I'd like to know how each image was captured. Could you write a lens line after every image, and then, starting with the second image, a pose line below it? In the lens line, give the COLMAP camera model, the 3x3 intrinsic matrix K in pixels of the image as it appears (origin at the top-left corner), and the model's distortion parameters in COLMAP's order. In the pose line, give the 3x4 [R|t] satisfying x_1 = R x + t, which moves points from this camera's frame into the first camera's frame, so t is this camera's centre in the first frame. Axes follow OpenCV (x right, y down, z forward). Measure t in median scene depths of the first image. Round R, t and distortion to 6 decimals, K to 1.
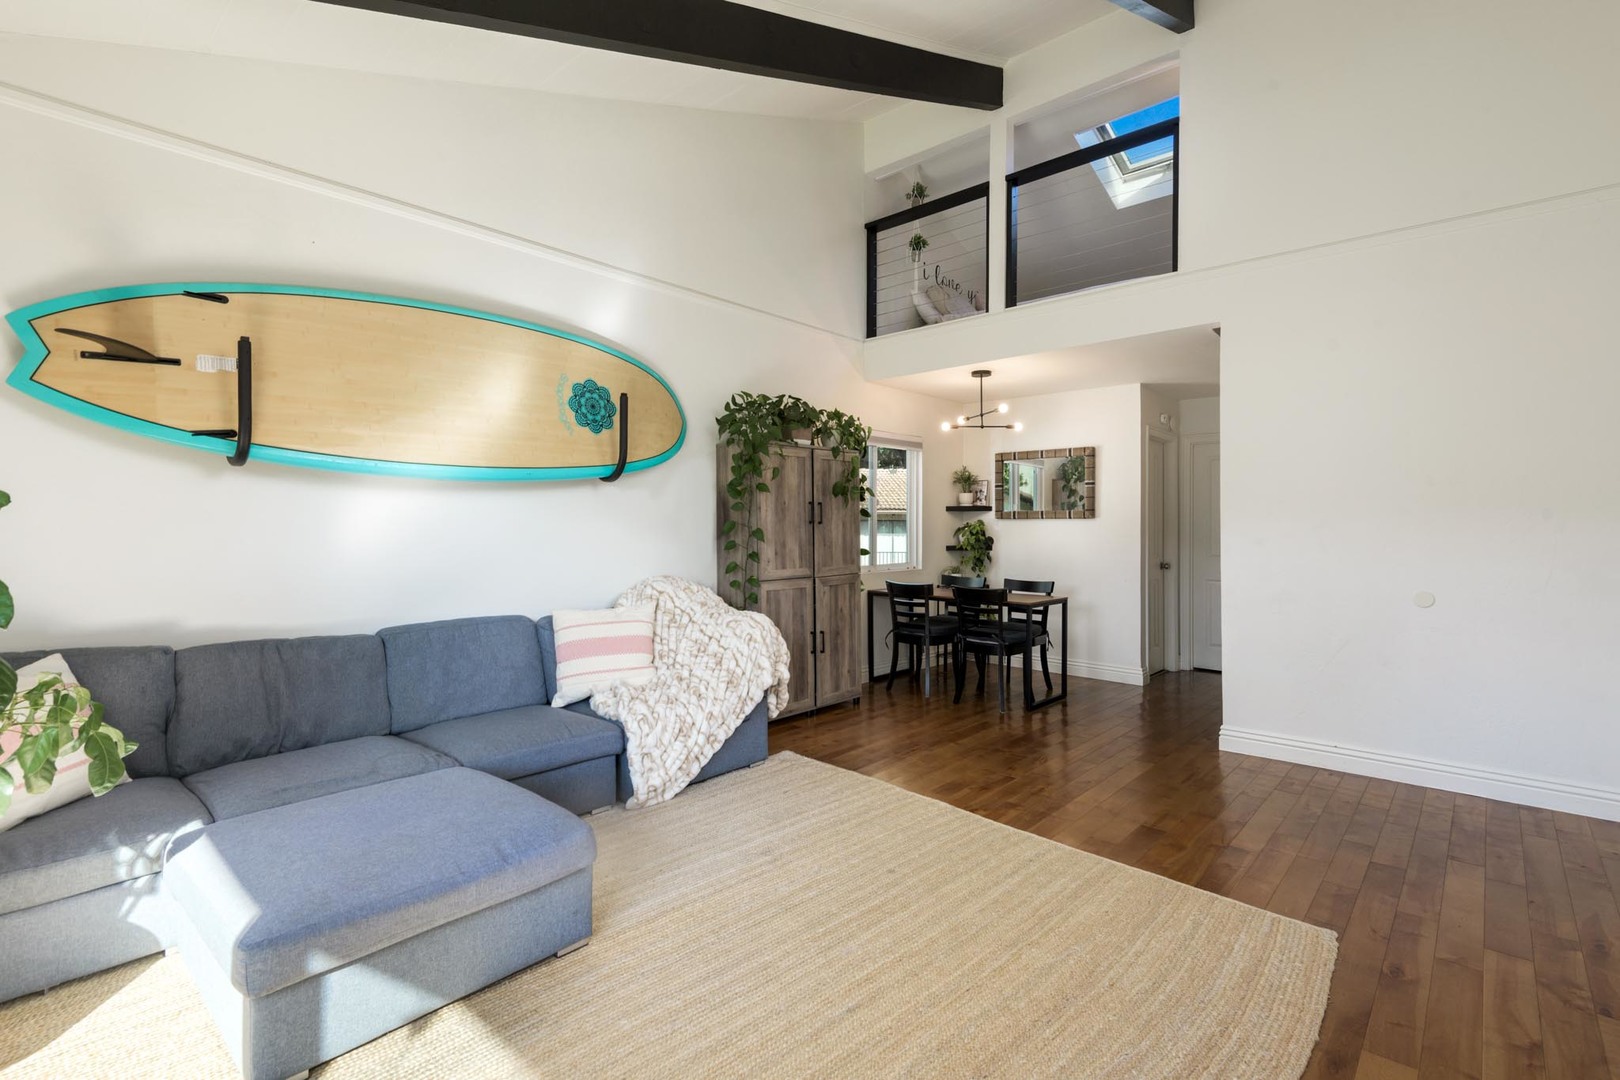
lens RADIAL K [[716.3, 0, 812.3], [0, 716.3, 525.0], [0, 0, 1]] dist [0.001882, 0.000052]
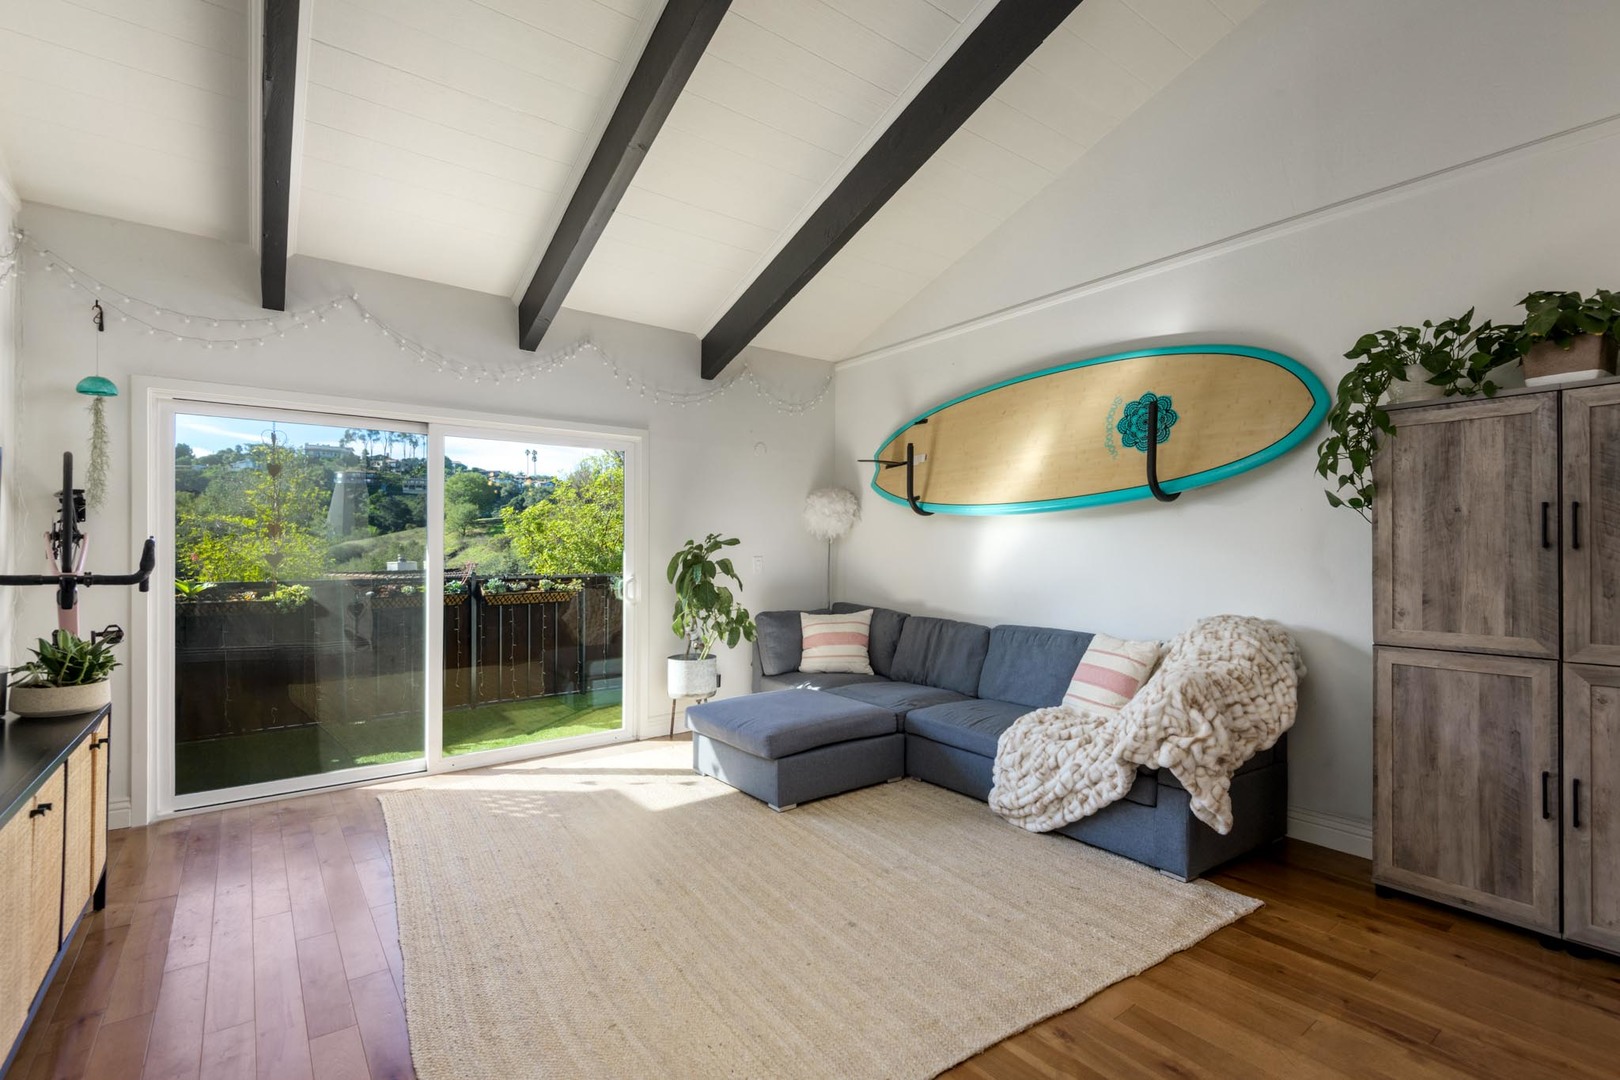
lens RADIAL K [[724.0, 0, 813.4], [0, 724.0, 546.6], [0, 0, 1]] dist [-0.000749, -0.000633]
pose [[-0.167360, -0.002792, -0.985892, 0.480968], [0.000265, 0.999996, -0.002877, -0.001419], [0.985896, -0.000742, -0.167358, 0.510731]]
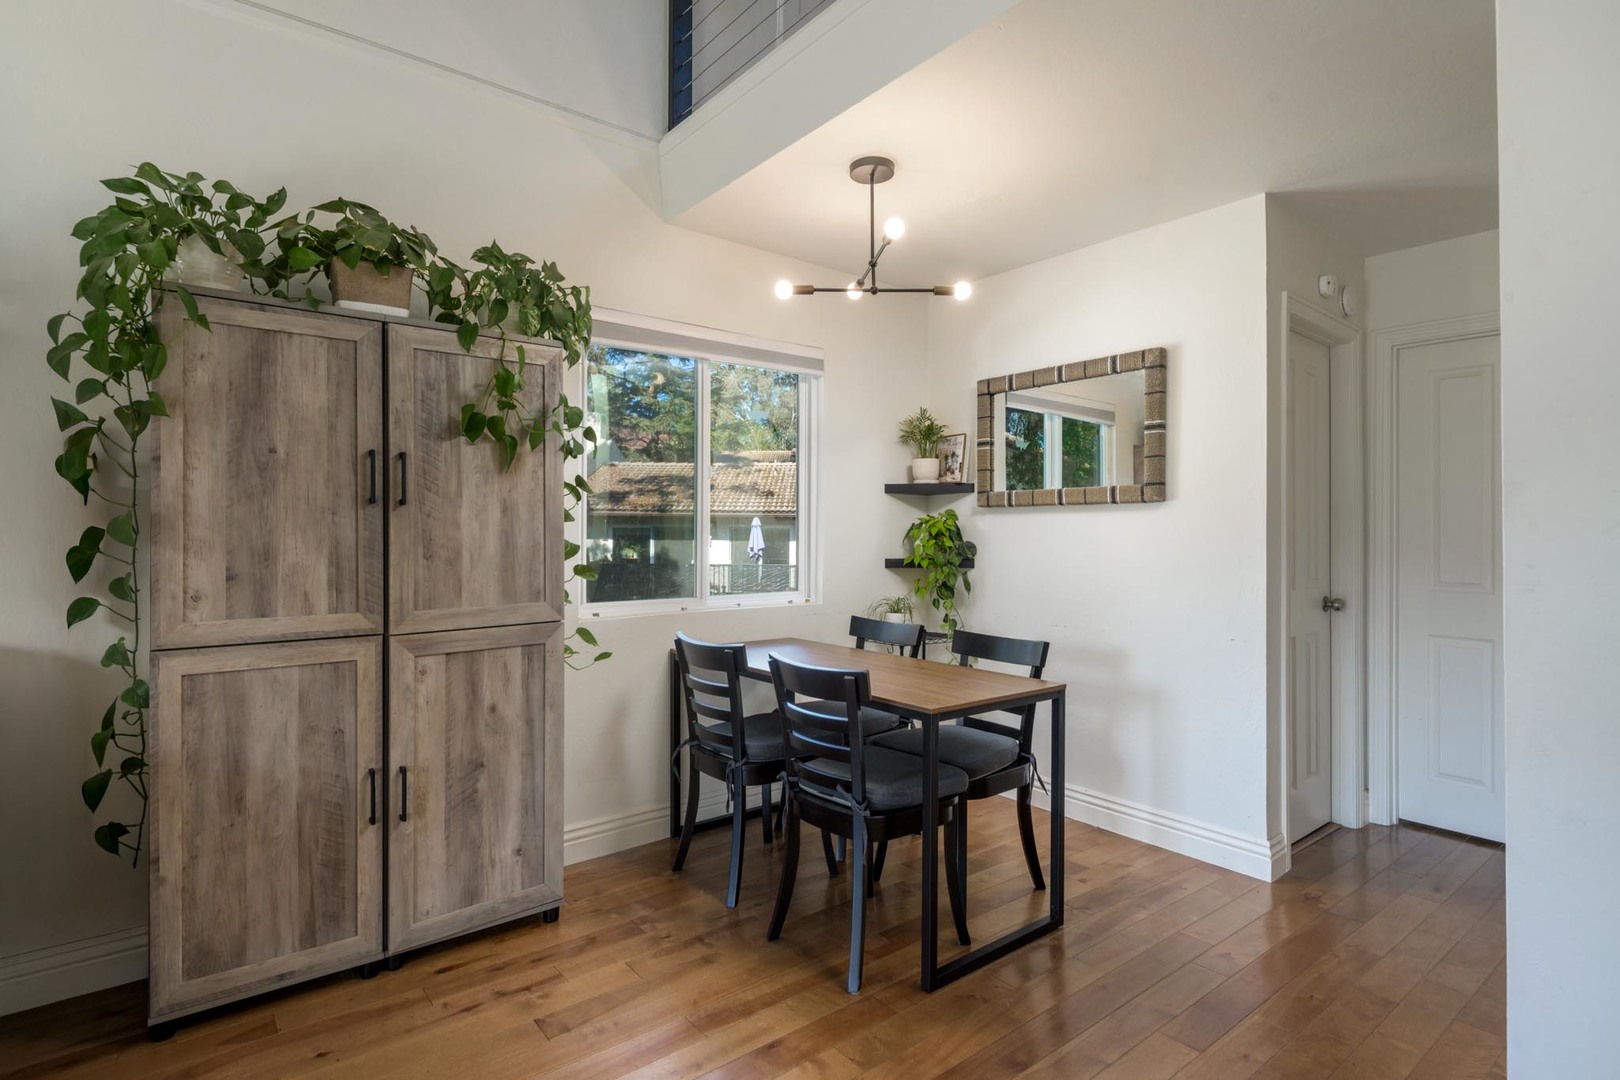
lens RADIAL K [[801.6, 0, 817.1], [0, 801.6, 528.4], [0, 0, 1]] dist [-0.000043, -0.001057]
pose [[0.989940, -0.000581, -0.141485, 0.269556], [-0.000424, 0.999975, -0.007068, 0.012907], [0.141485, 0.007057, 0.989915, 0.500831]]
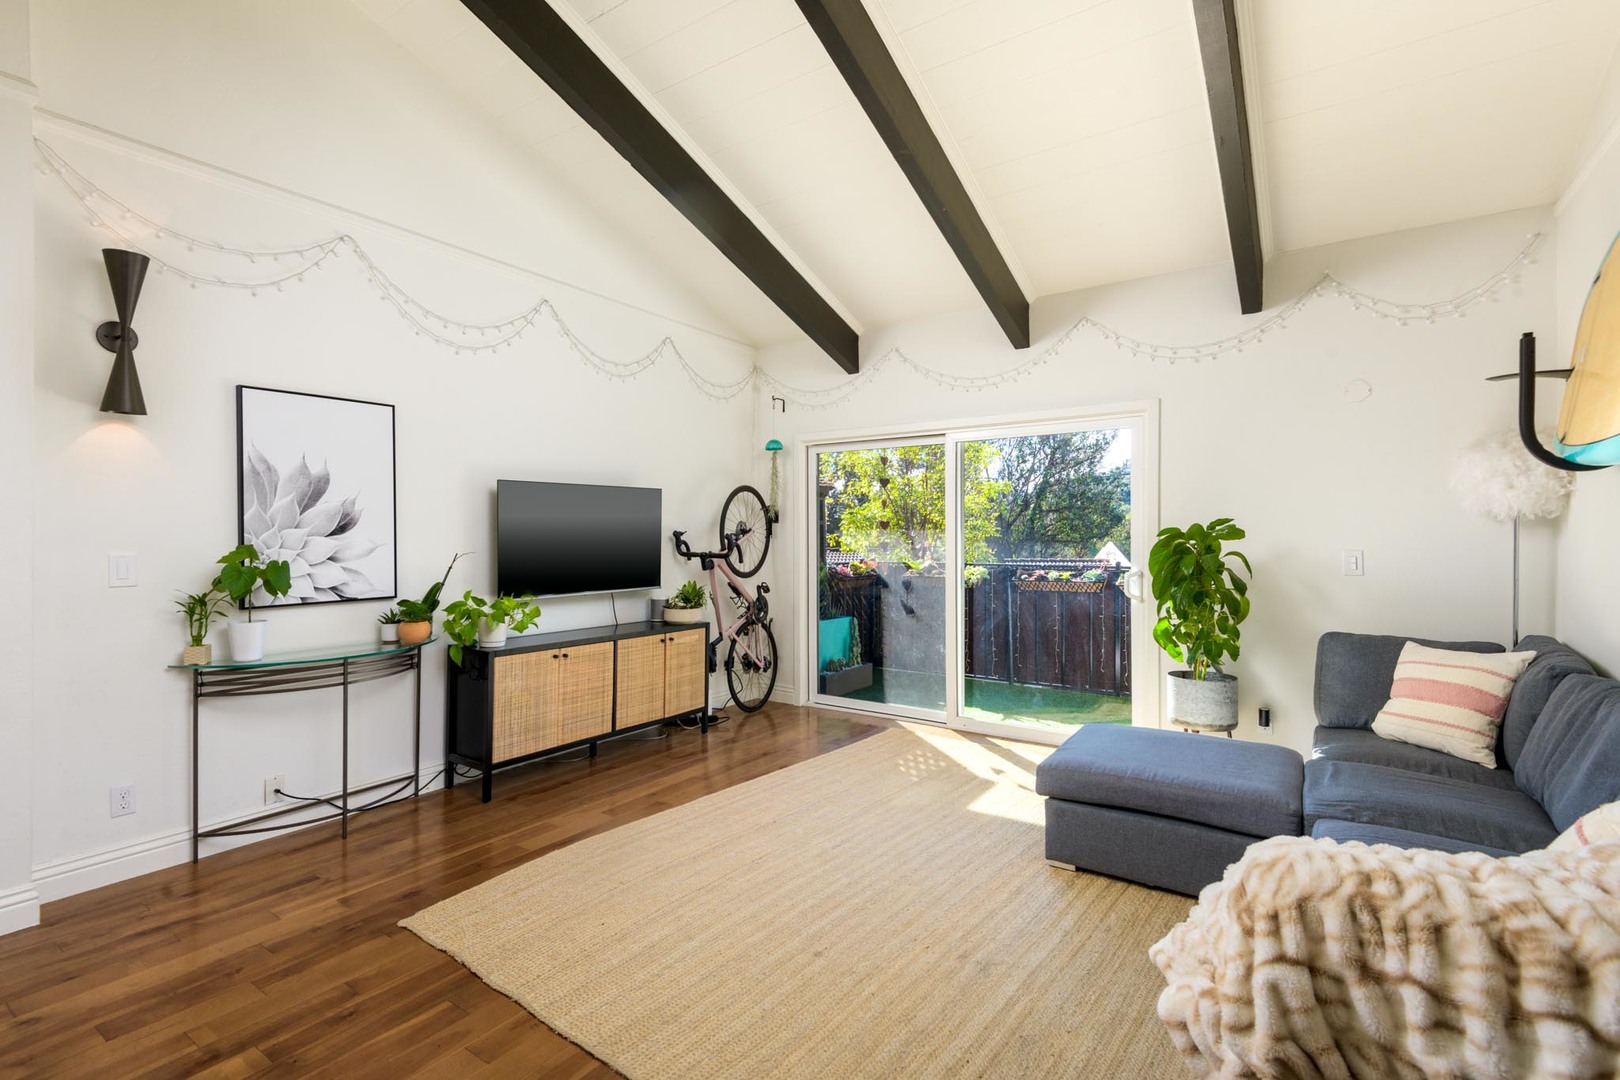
lens RADIAL K [[724.0, 0, 813.4], [0, 724.0, 546.6], [0, 0, 1]] dist [-0.000749, -0.000633]
pose [[-0.990348, 0.001170, -0.138598, 0.106315], [0.000470, 0.999987, 0.005089, 0.004223], [0.138602, 0.004975, -0.990336, 0.840267]]
